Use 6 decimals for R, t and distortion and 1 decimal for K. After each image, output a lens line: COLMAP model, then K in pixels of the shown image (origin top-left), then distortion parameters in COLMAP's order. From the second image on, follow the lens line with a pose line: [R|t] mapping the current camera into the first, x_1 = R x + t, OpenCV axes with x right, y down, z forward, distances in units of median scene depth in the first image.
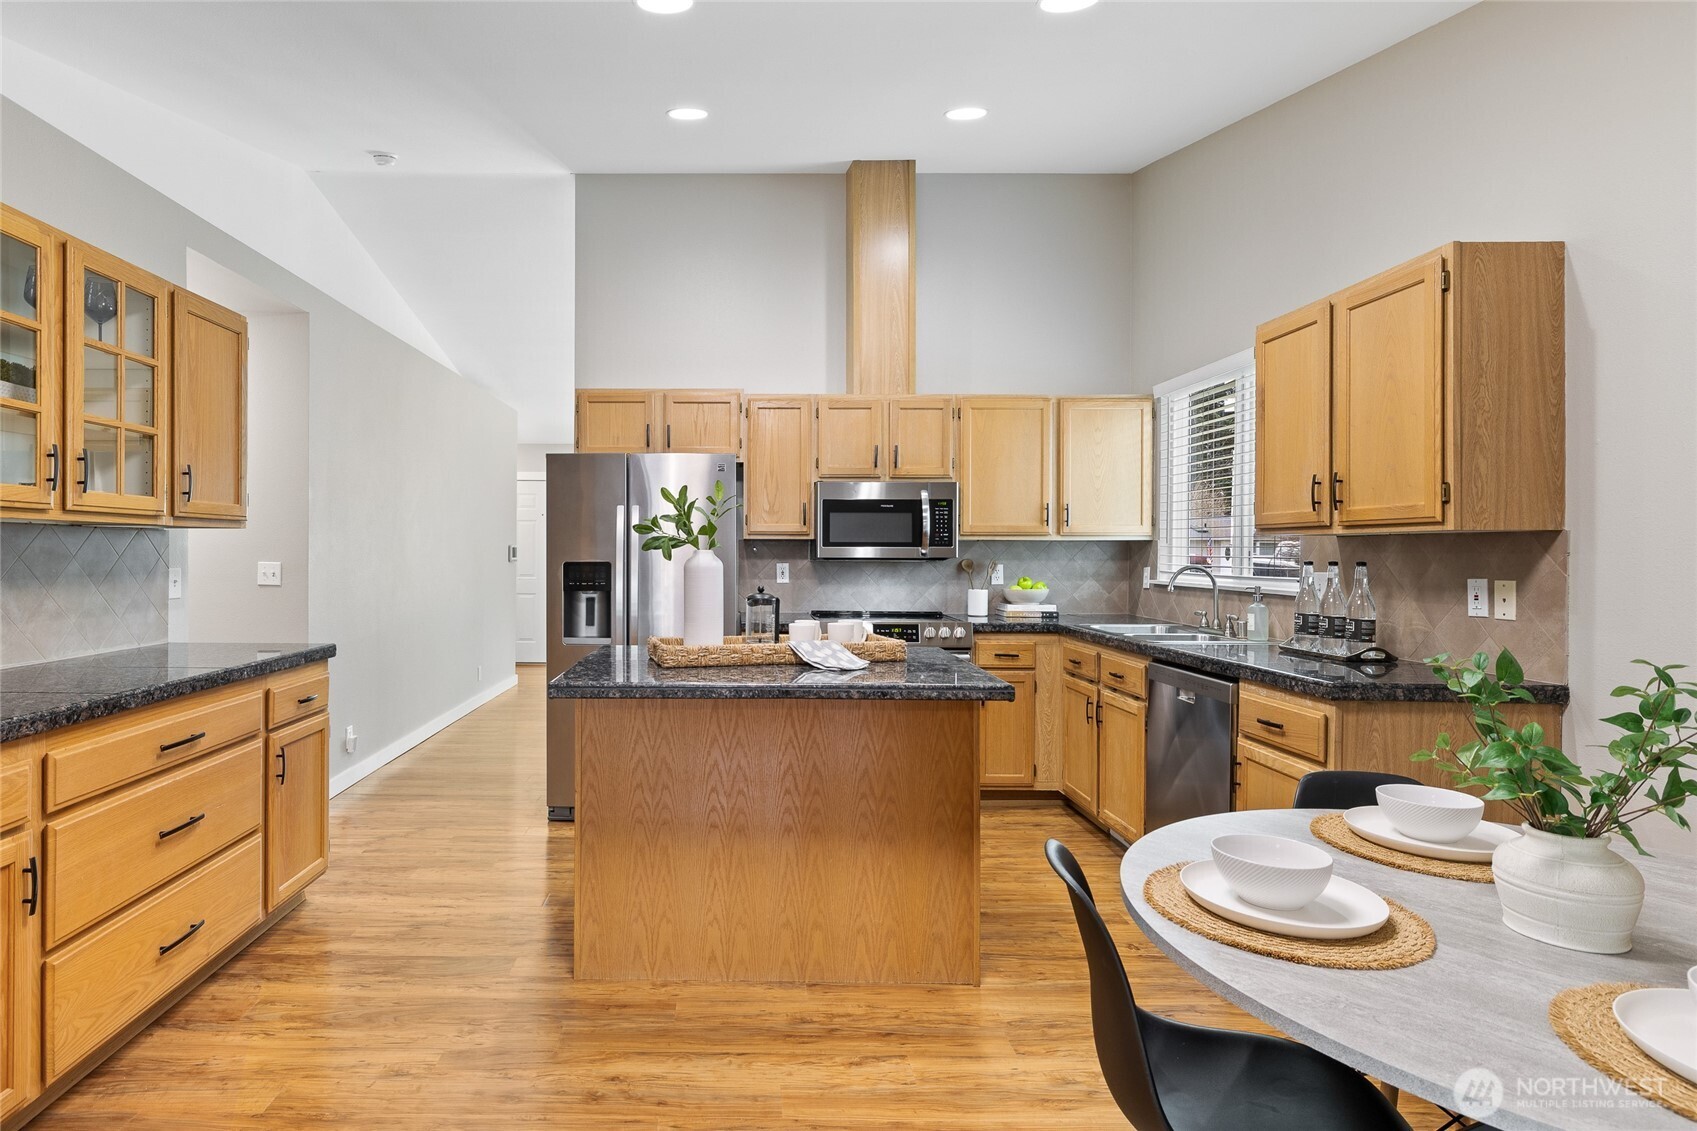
lens RADIAL K [[883.8, 0, 721.9], [0, 883.8, 554.7], [0, 0, 1]] dist [-0.002882, 0.000588]
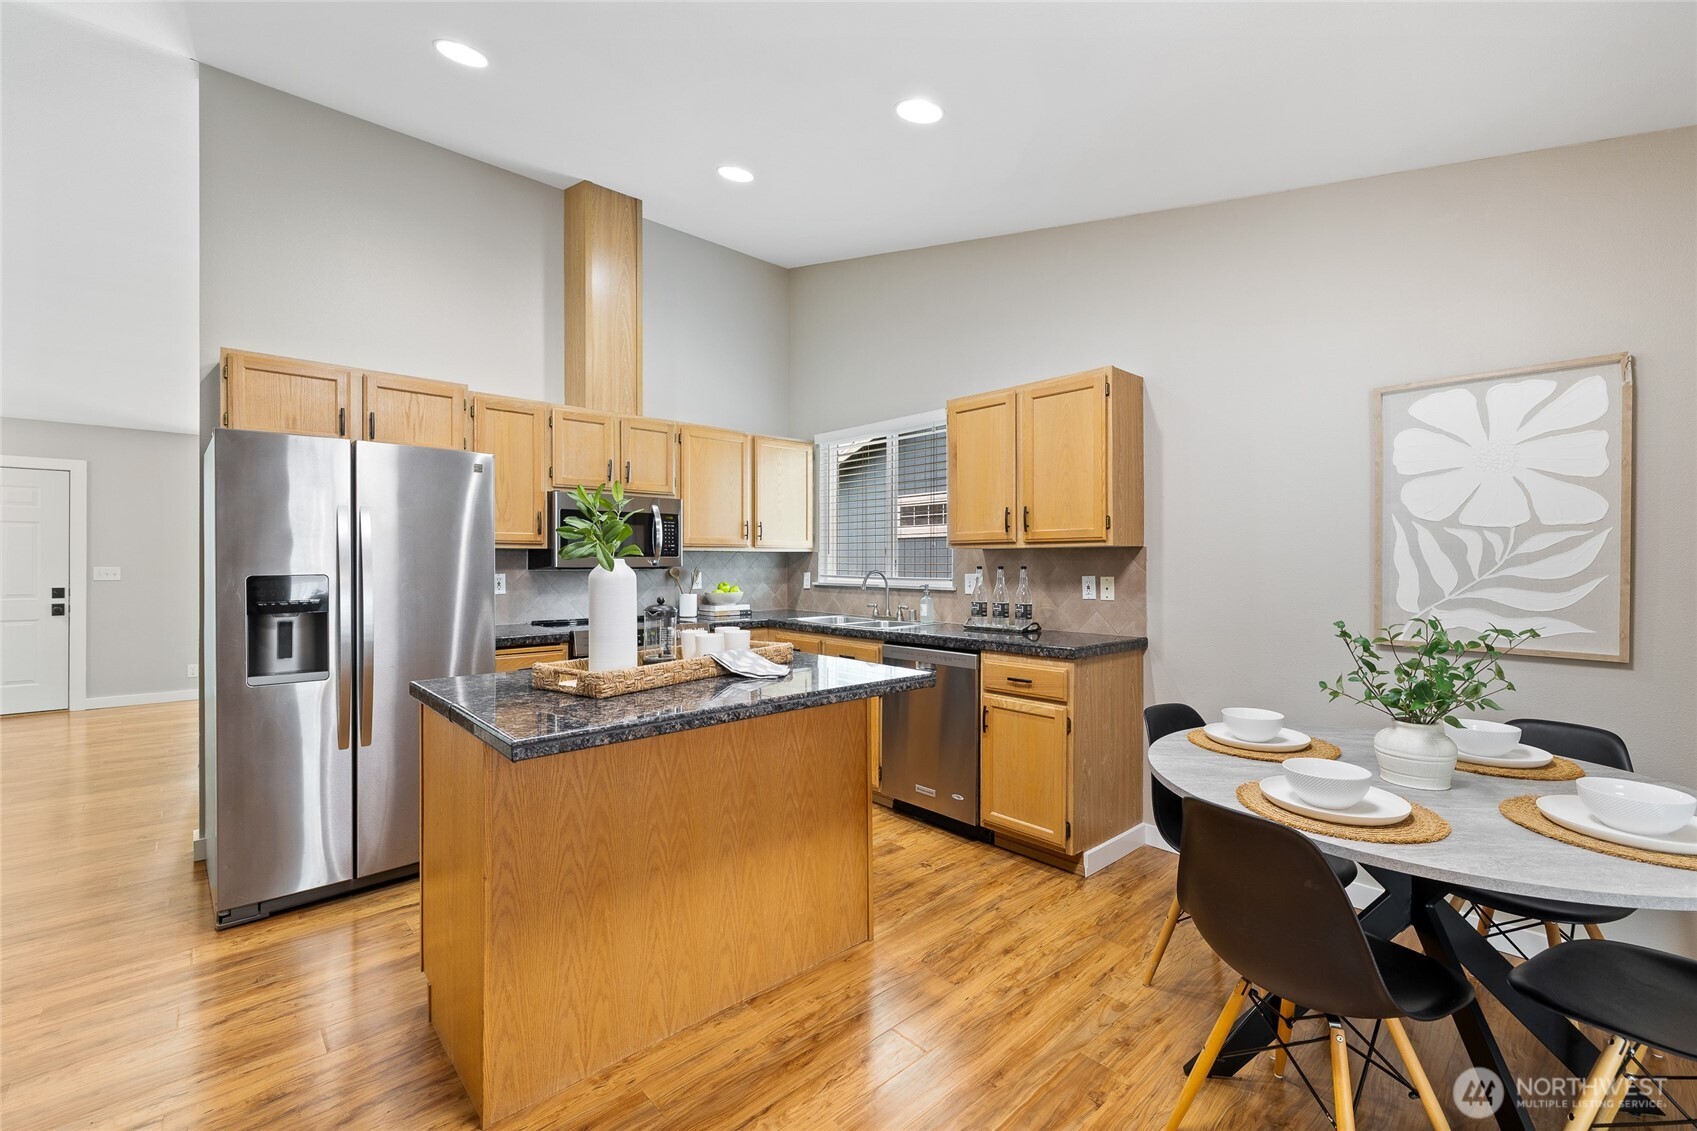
lens RADIAL K [[708.9, 0, 853.3], [0, 708.9, 564.2], [0, 0, 1]] dist [0.000630, -0.000183]
pose [[0.725445, -0.005732, 0.688257, -0.337540], [0.006037, 0.999980, 0.001964, 0.000162], [-0.688254, 0.002730, 0.725465, 0.329627]]
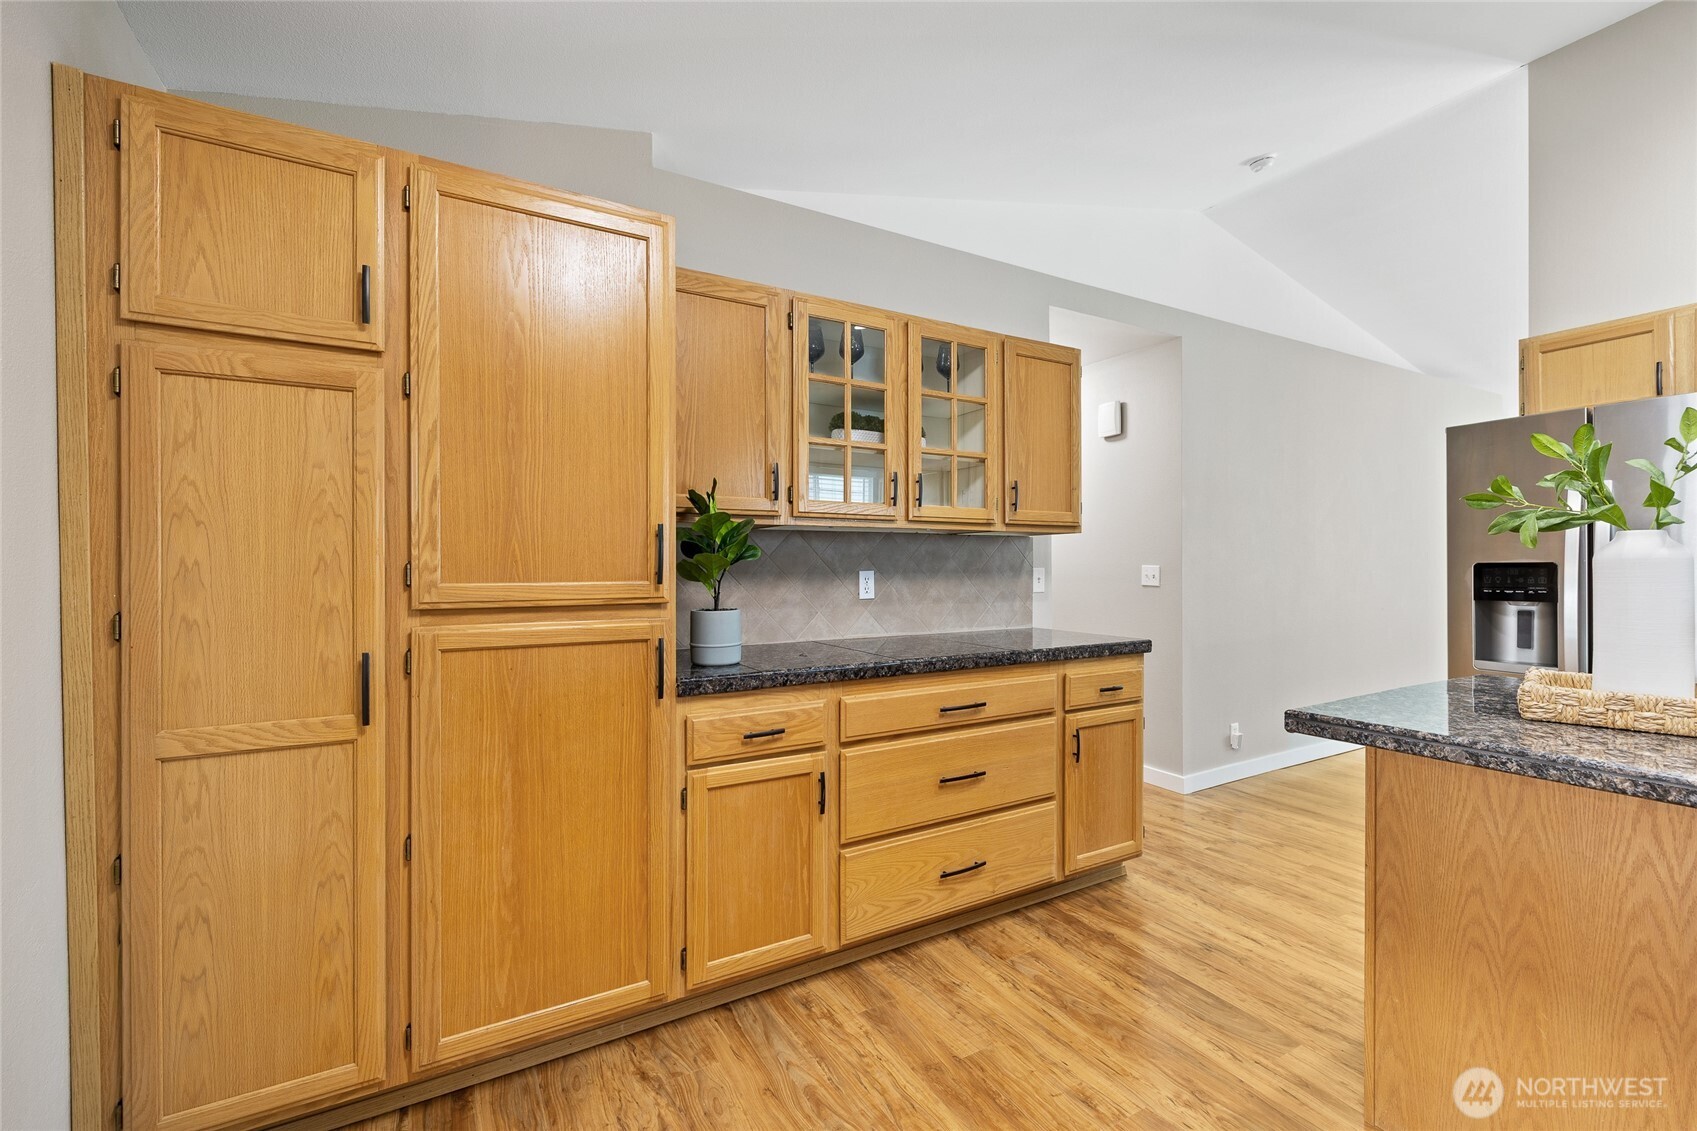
lens RADIAL K [[708.9, 0, 842.1], [0, 708.9, 567.9], [0, 0, 1]] dist [0.000630, -0.000183]
pose [[0.508533, -0.001679, -0.861041, 0.116364], [0.001457, 0.999998, -0.001089, 0.019380], [0.861042, -0.000701, 0.508534, 0.310547]]
